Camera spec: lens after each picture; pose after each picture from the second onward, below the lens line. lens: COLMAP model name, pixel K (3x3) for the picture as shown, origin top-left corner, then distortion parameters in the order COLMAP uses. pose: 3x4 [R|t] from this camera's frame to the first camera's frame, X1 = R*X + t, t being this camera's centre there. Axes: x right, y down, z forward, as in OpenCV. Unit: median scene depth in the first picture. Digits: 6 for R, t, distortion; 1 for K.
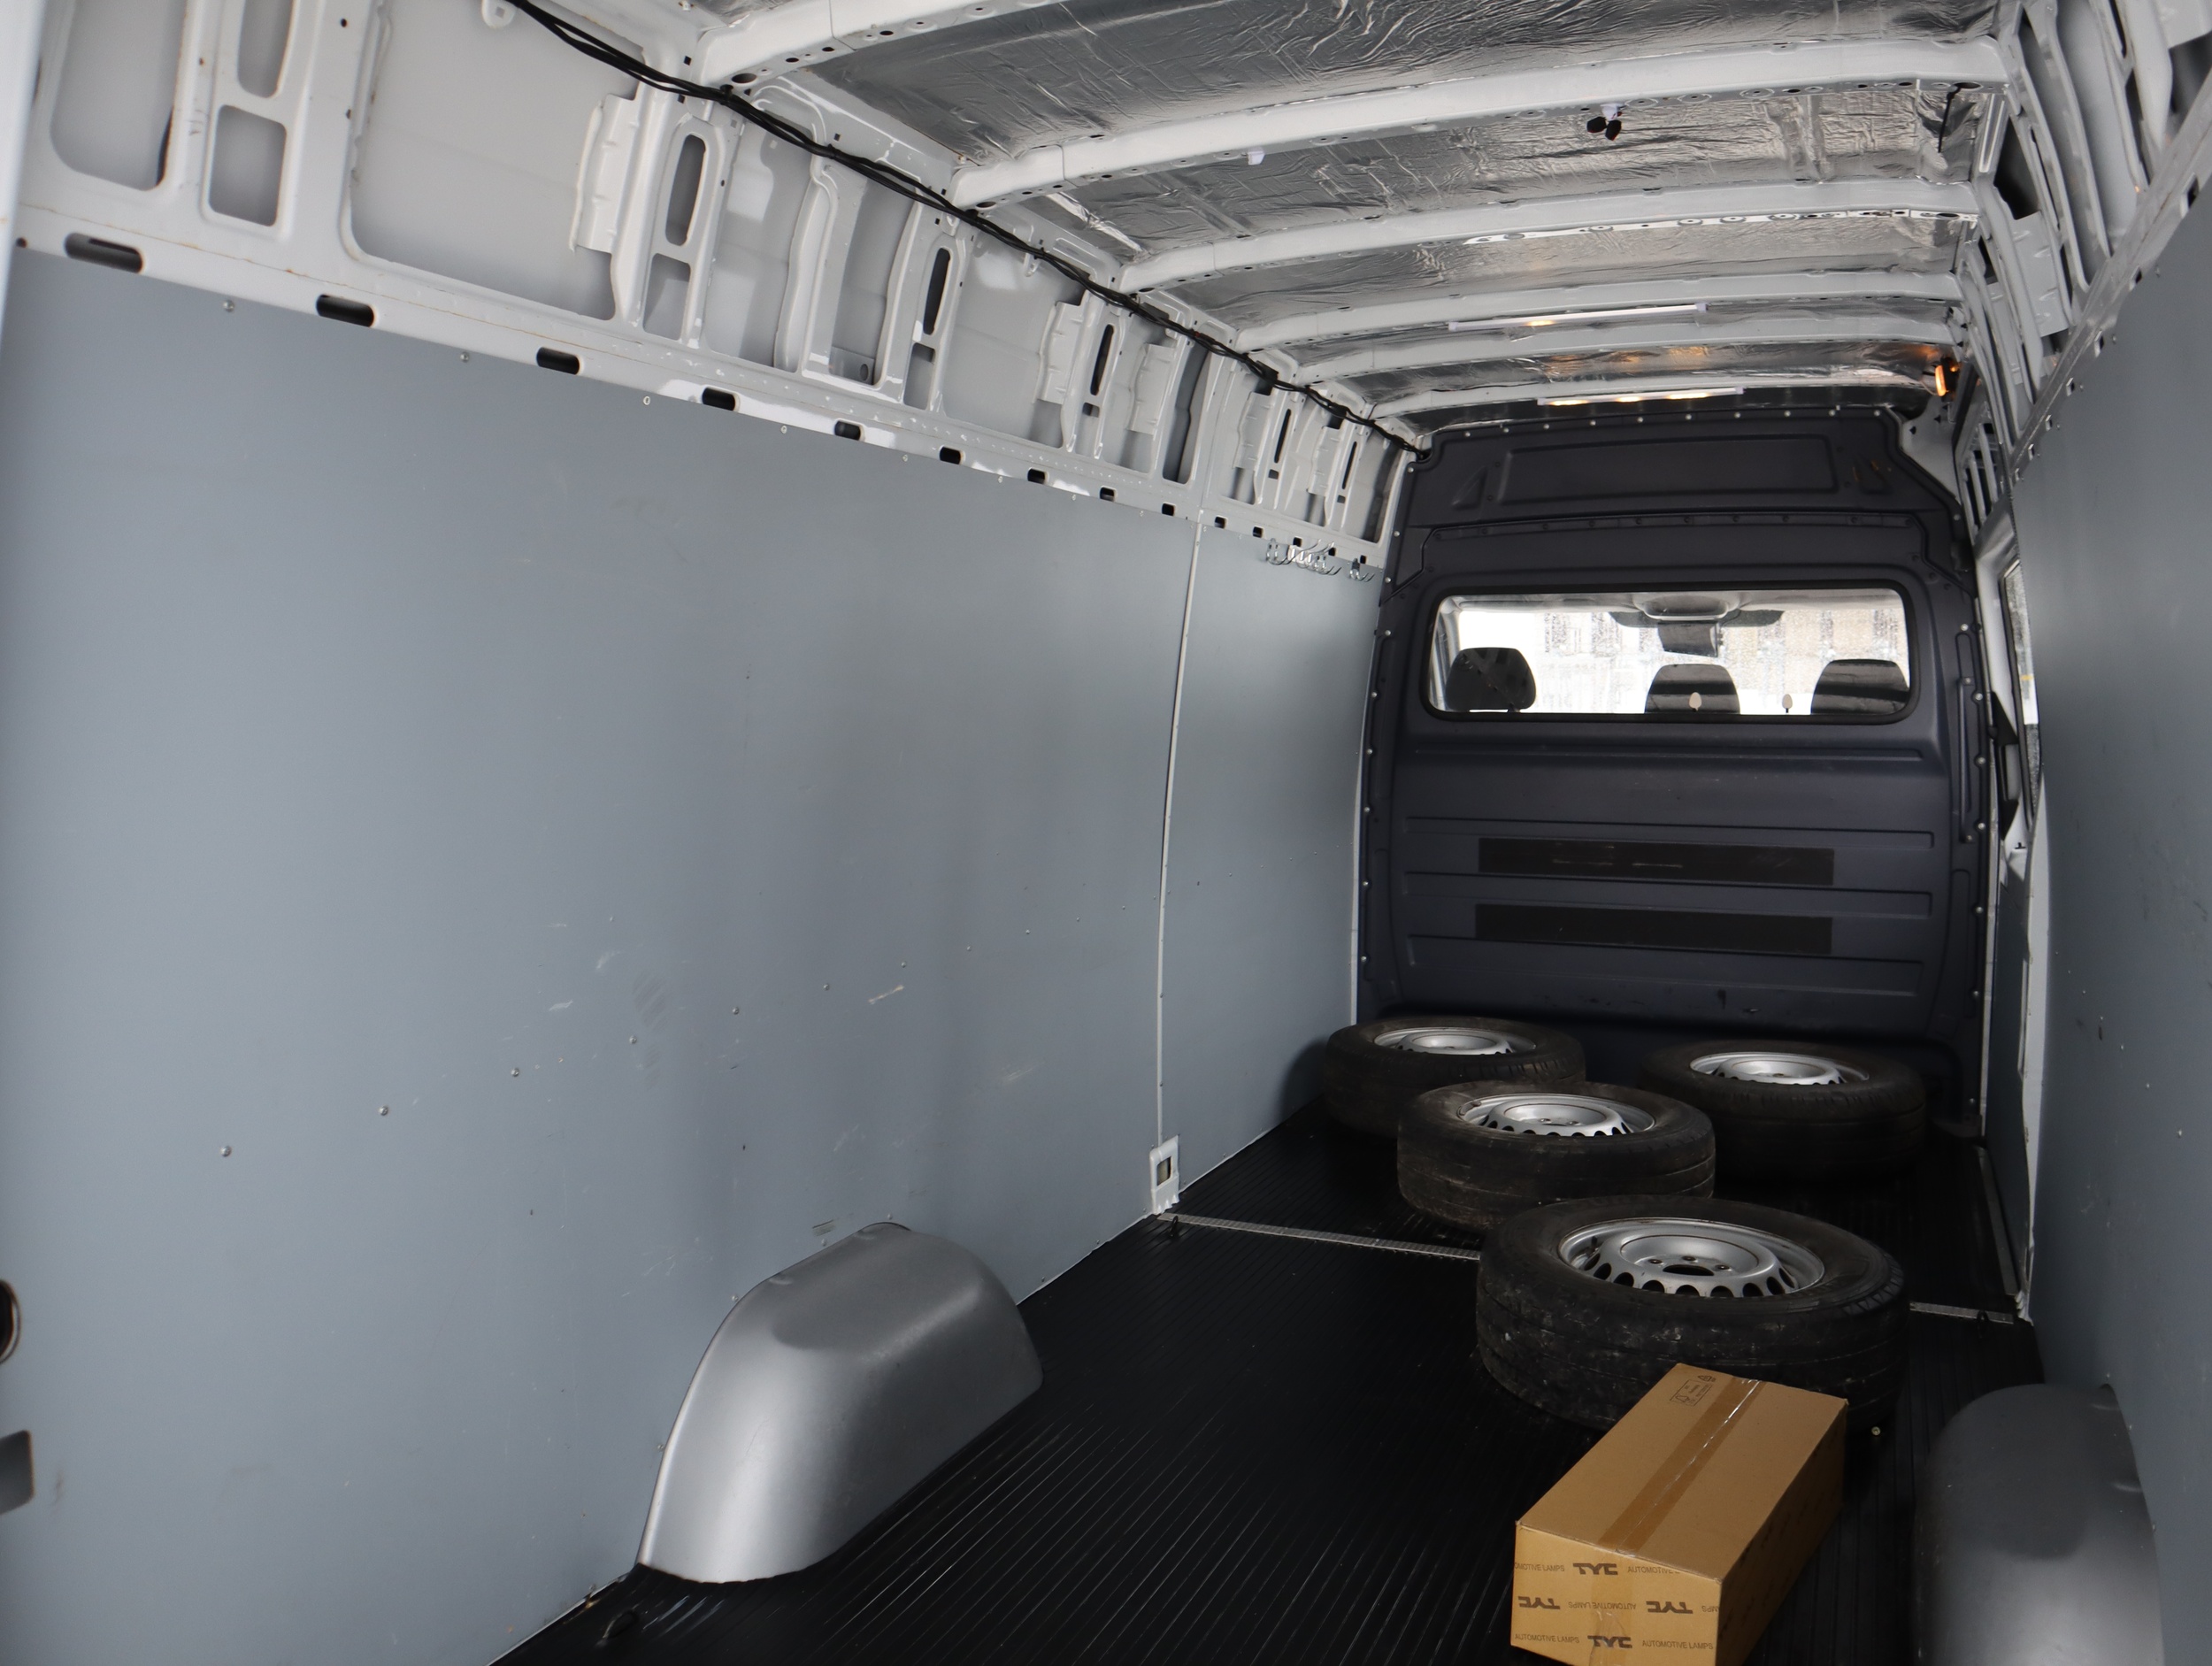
lens RADIAL K [[1731.8, 0, 1106.0], [0, 1731.8, 833.0], [0, 0, 1]] dist [-0.123985, 0.090158]
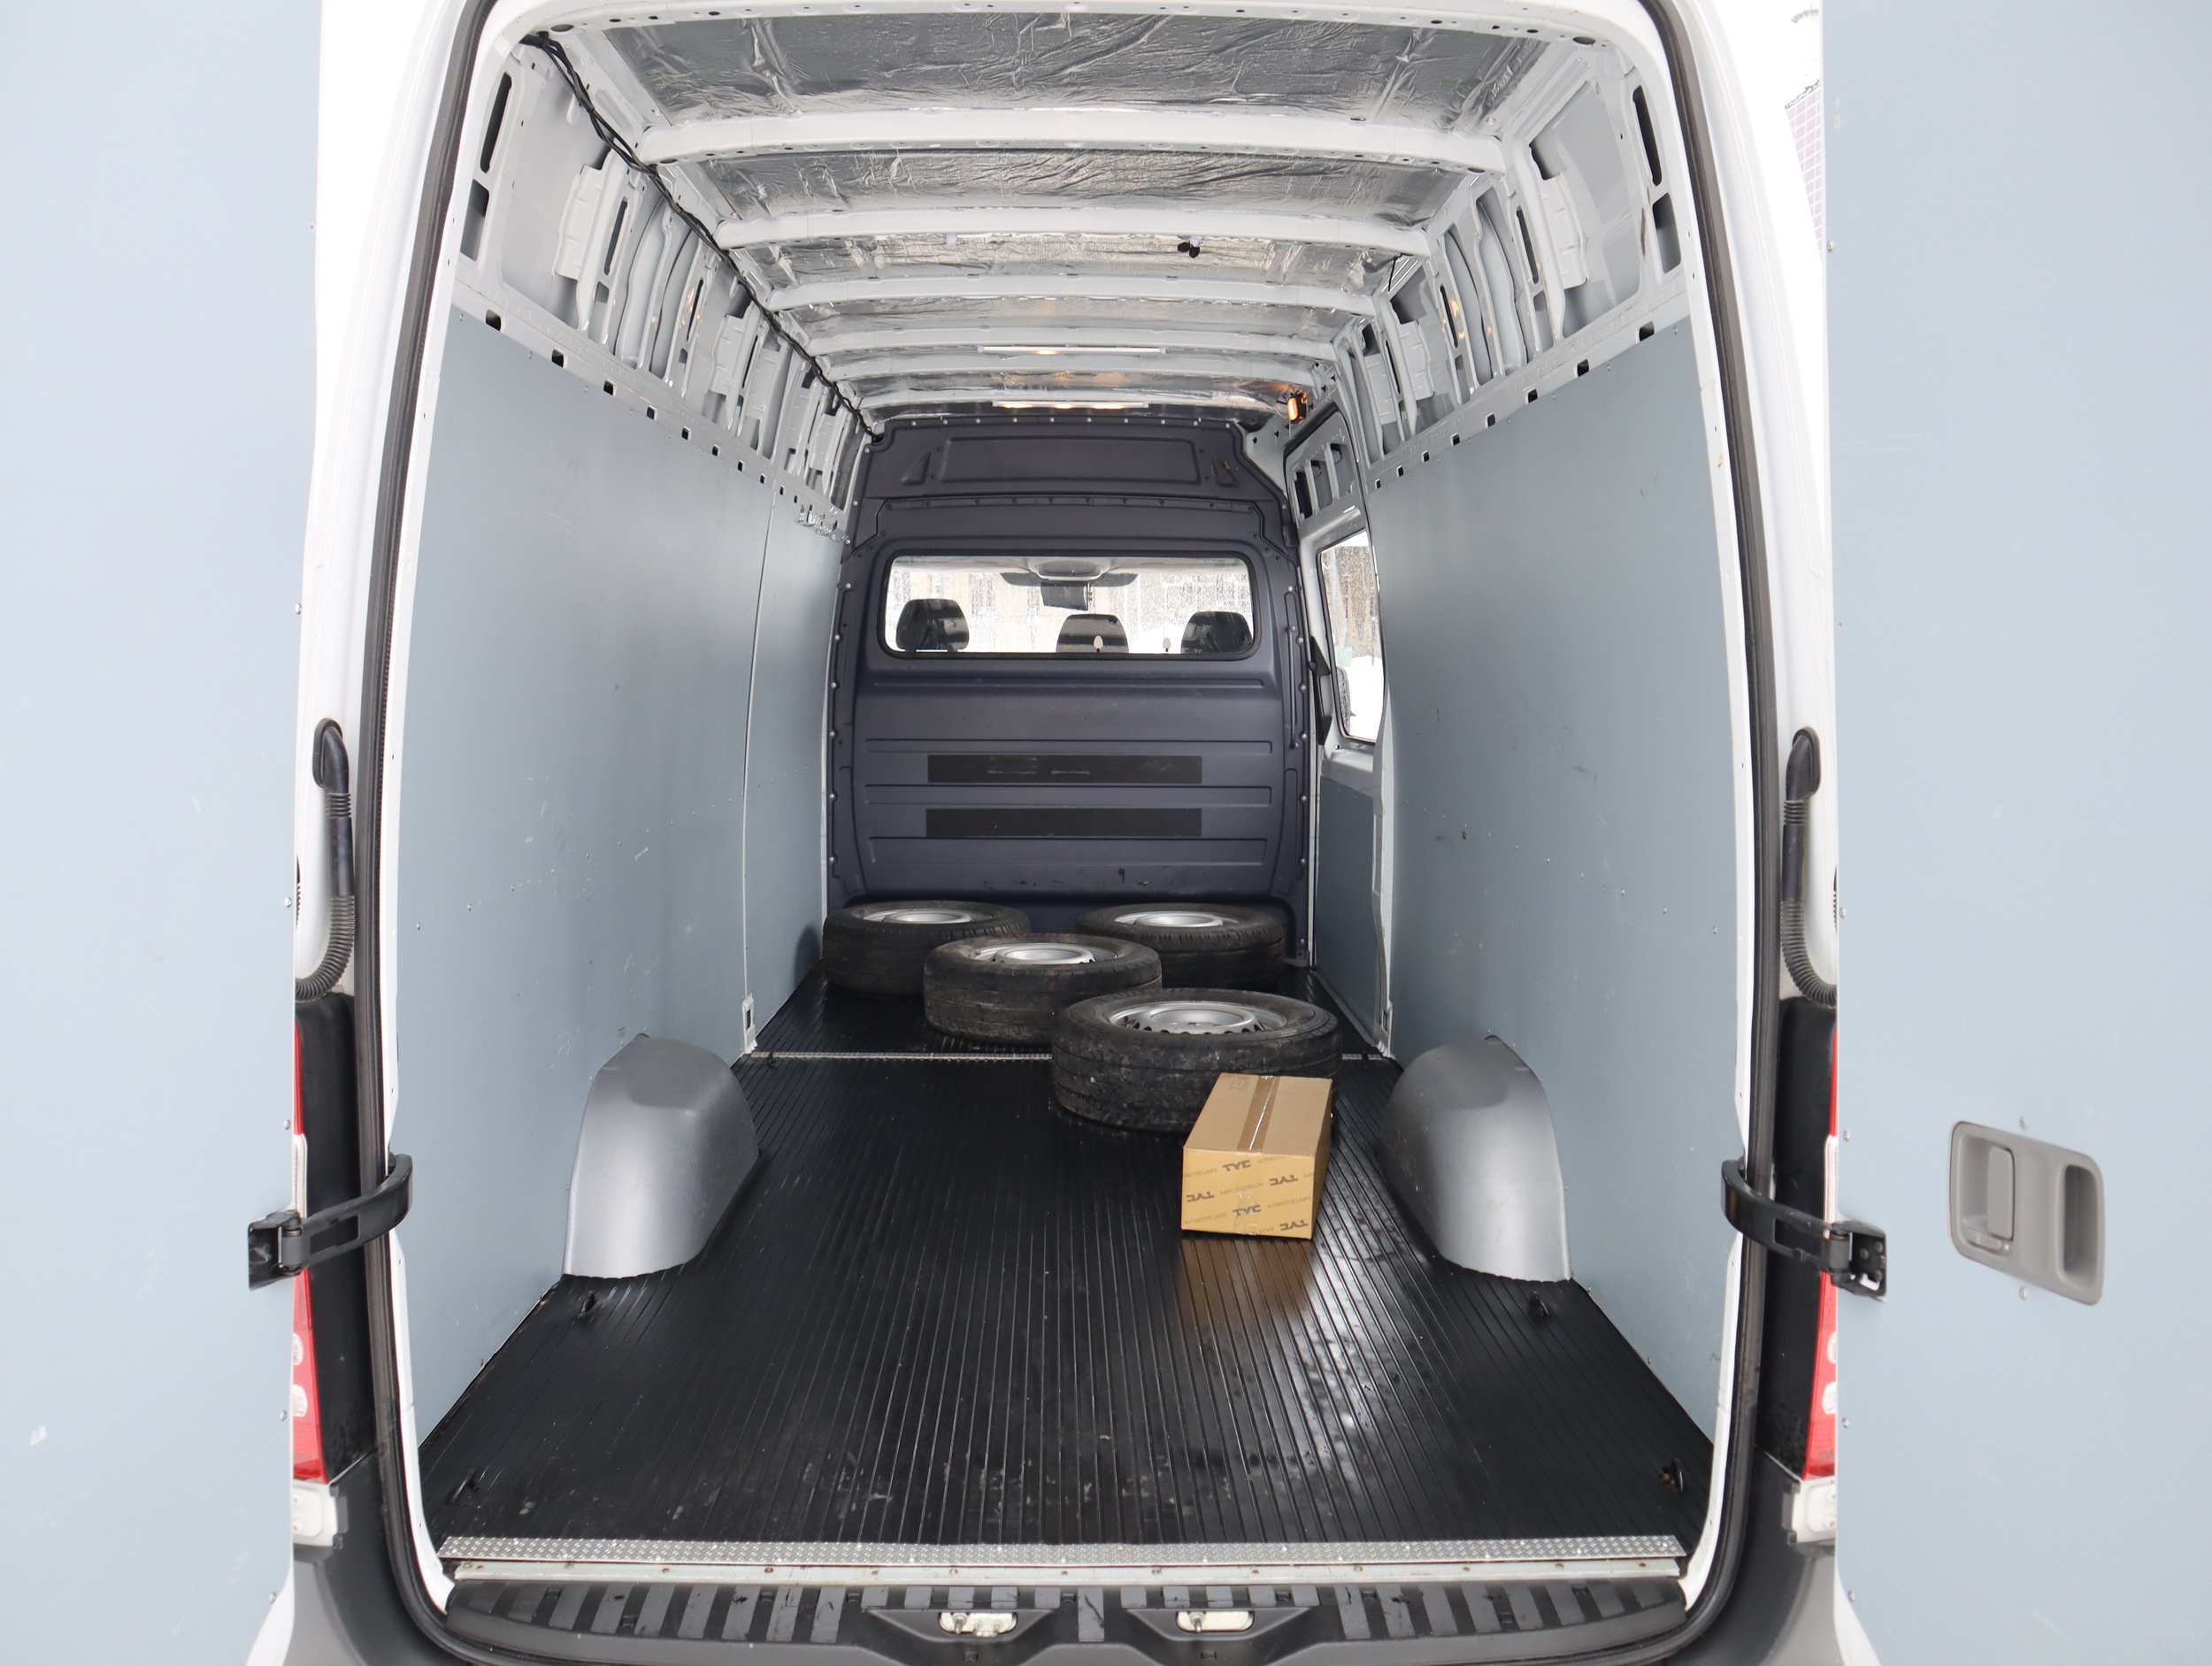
lens RADIAL K [[1731.8, 0, 1106.0], [0, 1731.8, 833.0], [0, 0, 1]] dist [-0.123985, 0.090158]
pose [[0.901168, -0.034414, 0.432101, -0.225533], [0.025773, 0.999334, 0.025841, 0.033430], [-0.432703, -0.012151, 0.901455, -0.181137]]
